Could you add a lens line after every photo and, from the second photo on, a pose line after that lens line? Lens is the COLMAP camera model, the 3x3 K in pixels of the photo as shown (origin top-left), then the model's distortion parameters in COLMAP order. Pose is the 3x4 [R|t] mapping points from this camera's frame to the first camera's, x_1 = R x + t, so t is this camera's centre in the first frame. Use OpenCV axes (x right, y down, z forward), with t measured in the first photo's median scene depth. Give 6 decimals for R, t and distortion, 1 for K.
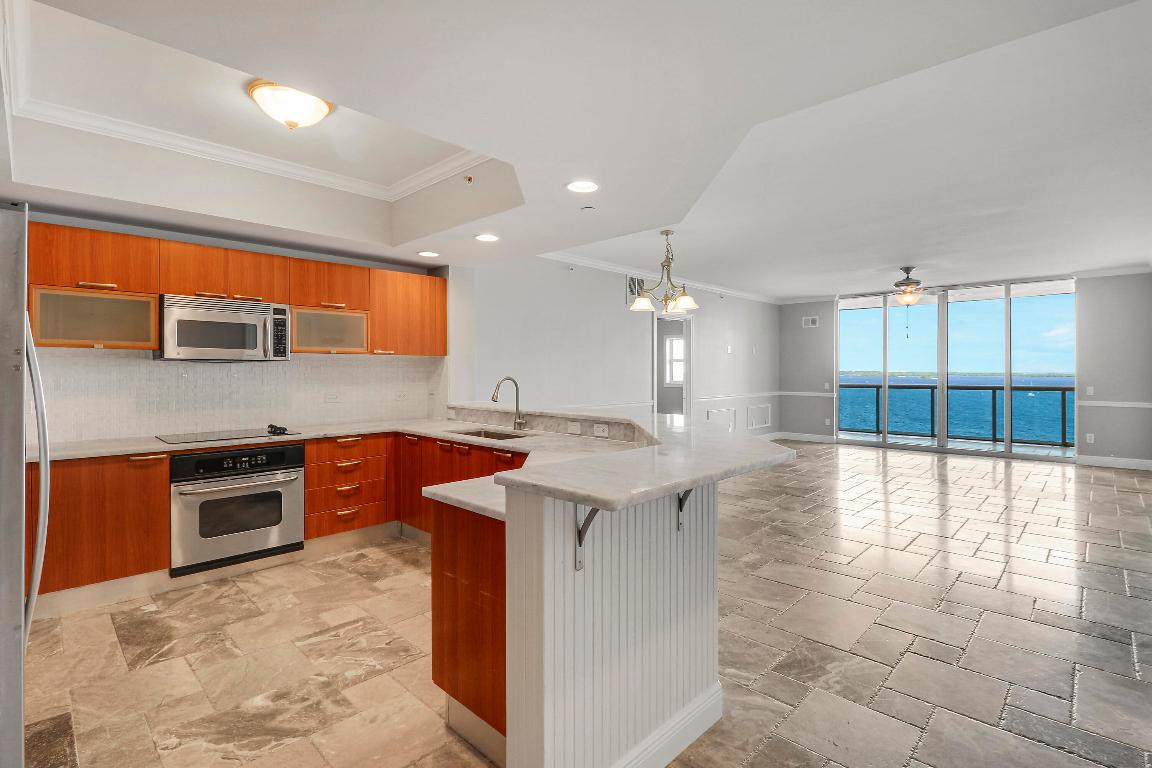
lens RADIAL K [[544.0, 0, 577.9], [0, 544.0, 374.7], [0, 0, 1]] dist [0.030953, -0.037670]
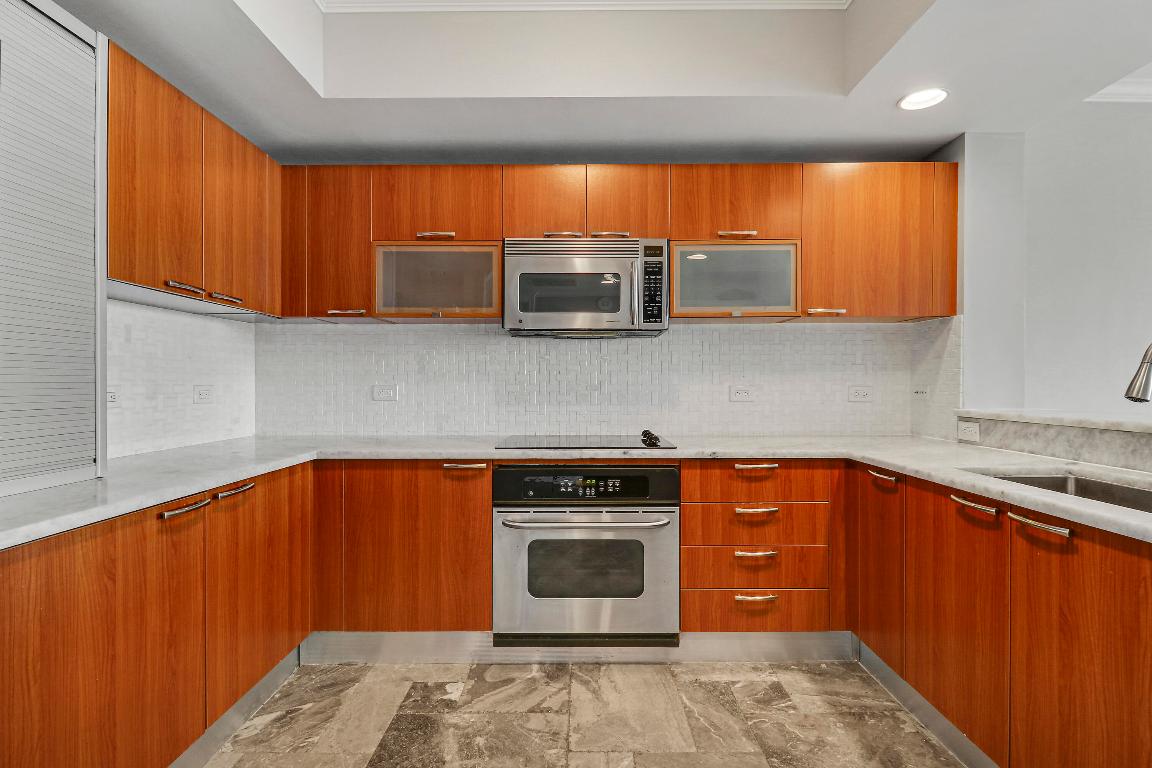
lens RADIAL K [[543.3, 0, 575.9], [0, 543.3, 387.4], [0, 0, 1]] dist [0.000695, 0.000110]
pose [[0.696102, 0.002499, -0.717938, -0.162569], [-0.004173, 0.999991, -0.000566, 0.043173], [0.717930, 0.003390, 0.696107, 0.516167]]
